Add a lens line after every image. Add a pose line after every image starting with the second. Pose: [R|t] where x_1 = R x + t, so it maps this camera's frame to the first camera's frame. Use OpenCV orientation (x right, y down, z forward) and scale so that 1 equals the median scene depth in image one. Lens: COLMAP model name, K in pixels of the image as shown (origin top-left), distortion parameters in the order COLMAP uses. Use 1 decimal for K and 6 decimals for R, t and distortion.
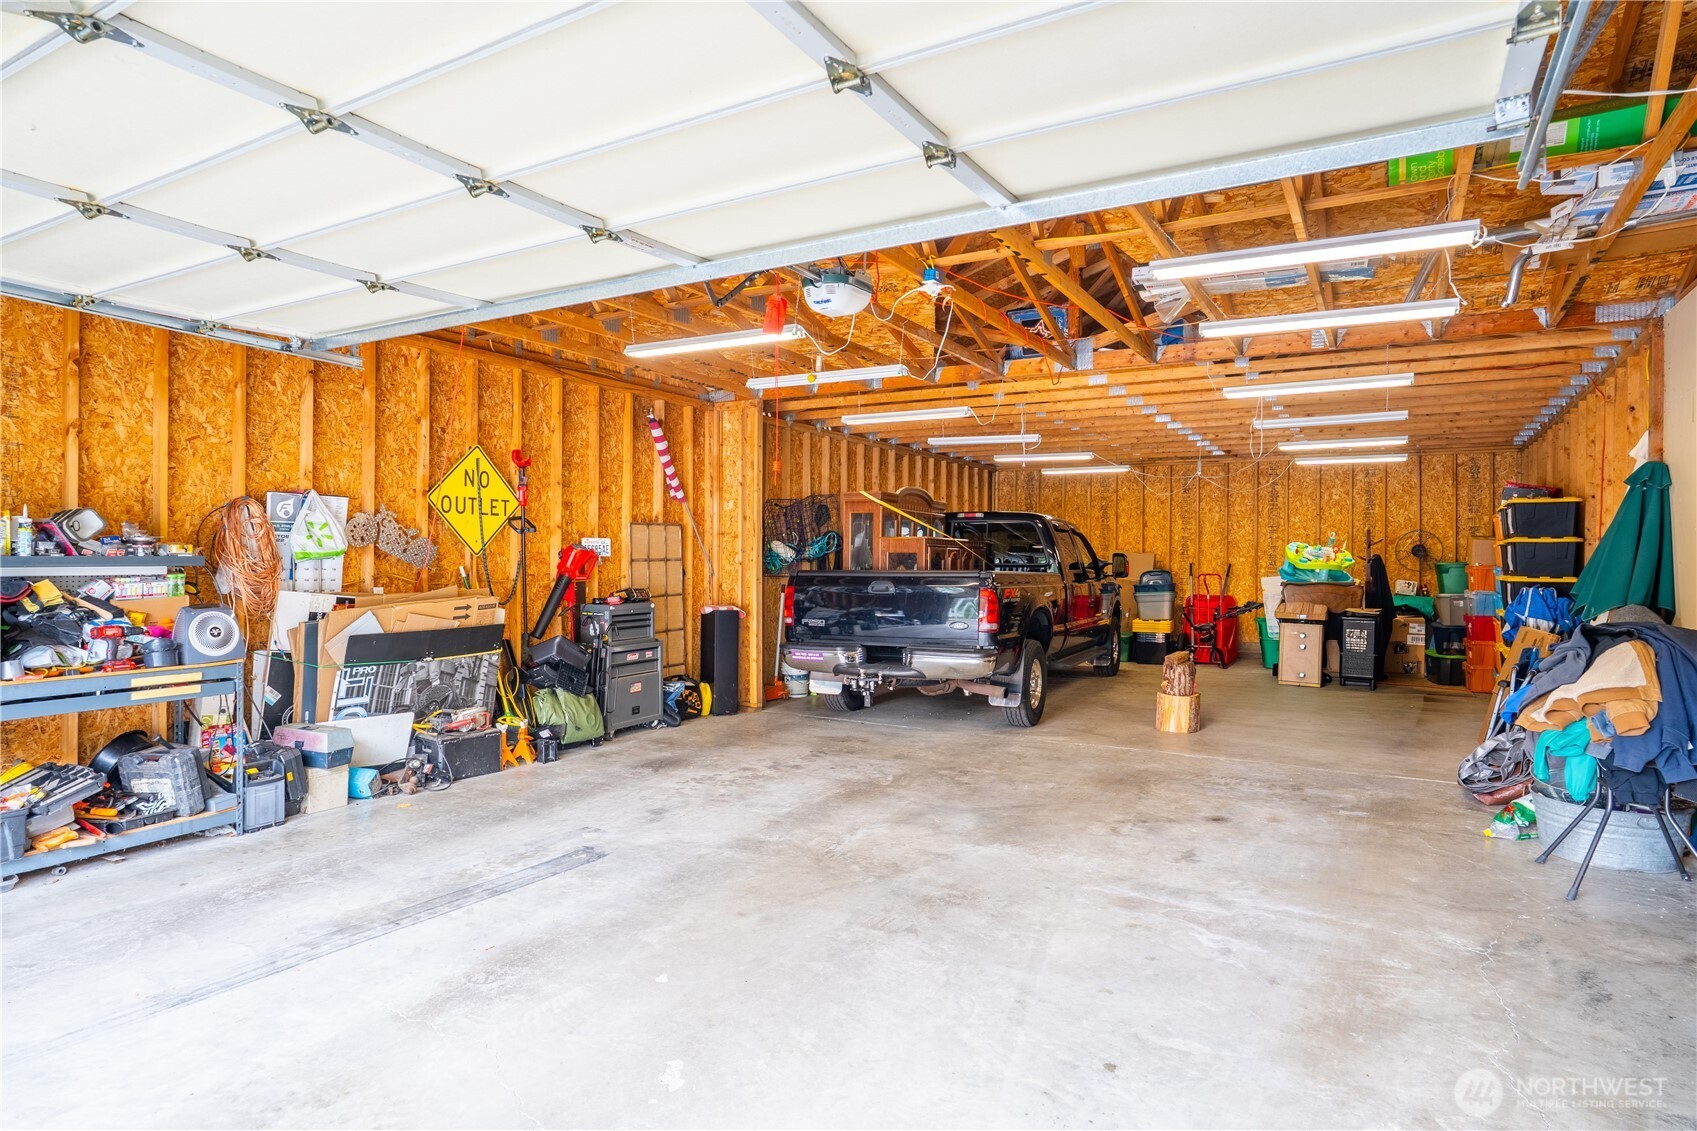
lens RADIAL K [[929.8, 0, 848.5], [0, 929.8, 565.5], [0, 0, 1]] dist [-0.049972, 0.031742]
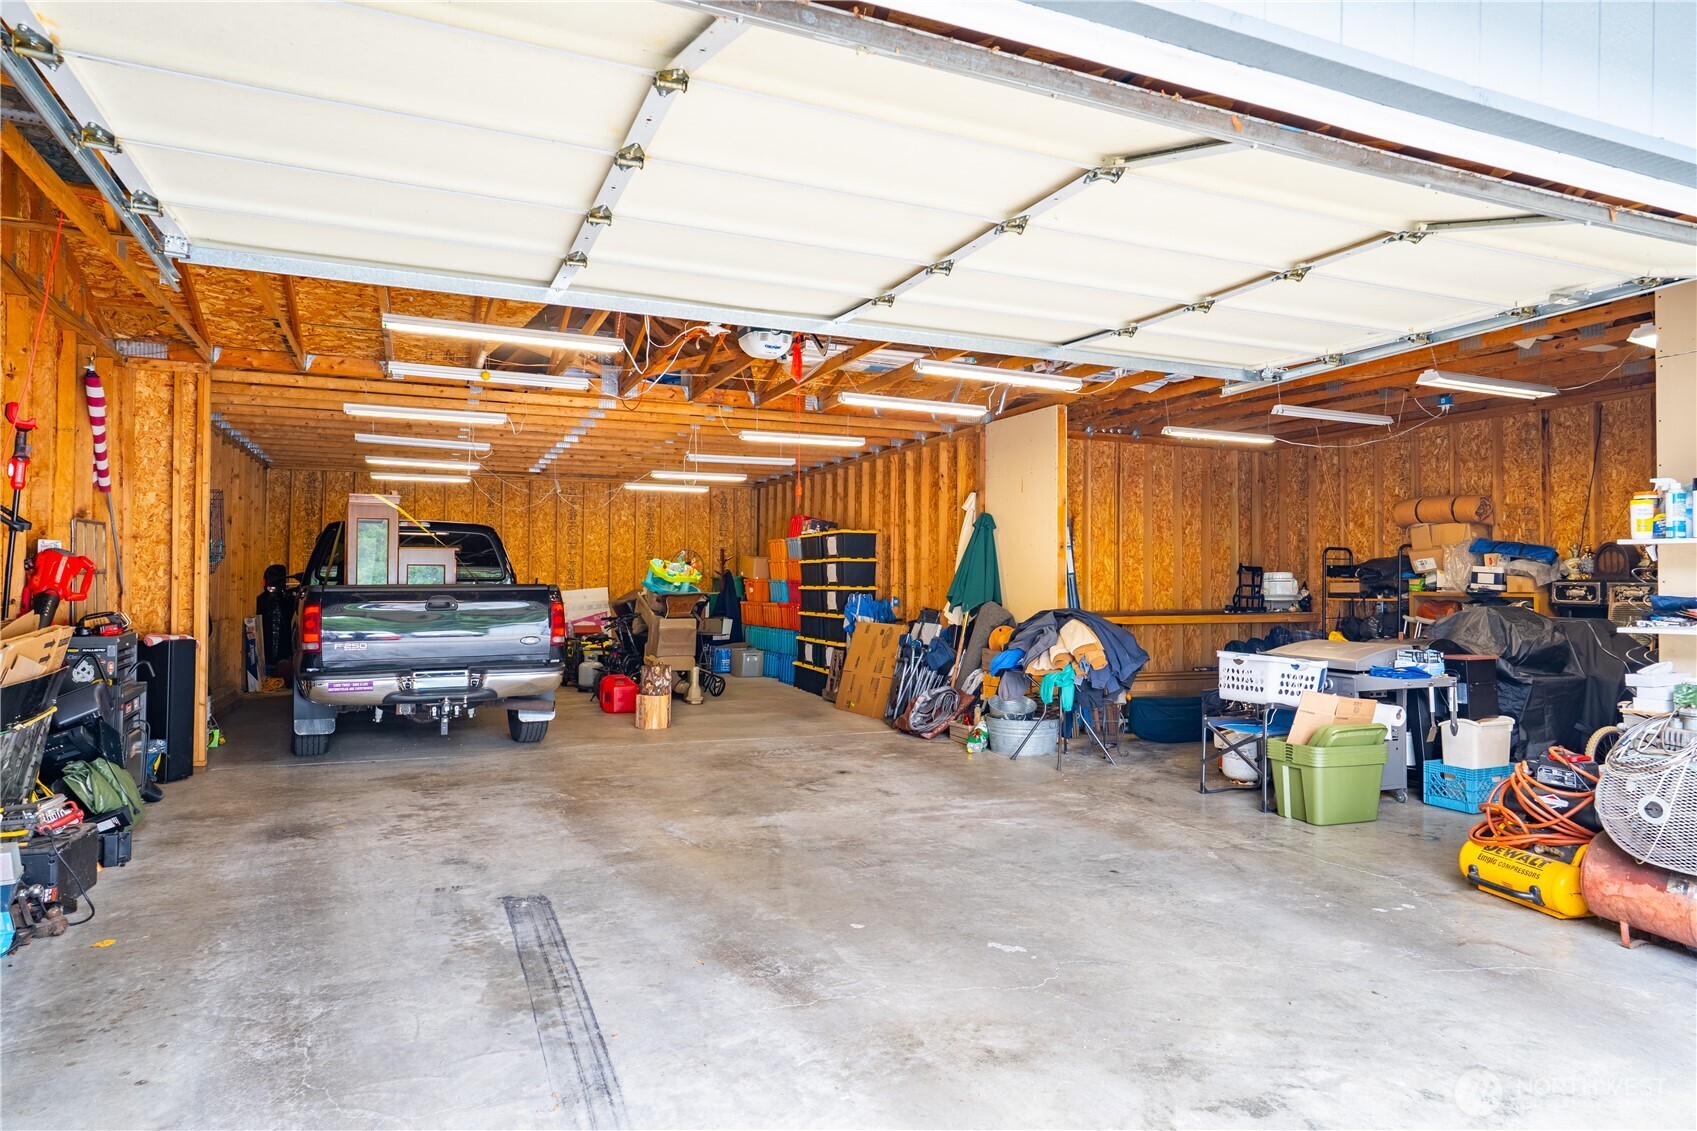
lens RADIAL K [[1011.0, 0, 848.5], [0, 1011.0, 565.5], [0, 0, 1]] dist [-0.038053, 0.036415]
pose [[0.592392, 0.008915, 0.805601, -0.955013], [0.004332, 0.999889, -0.014251, 0.005061], [-0.805638, 0.011932, 0.592288, 0.184734]]
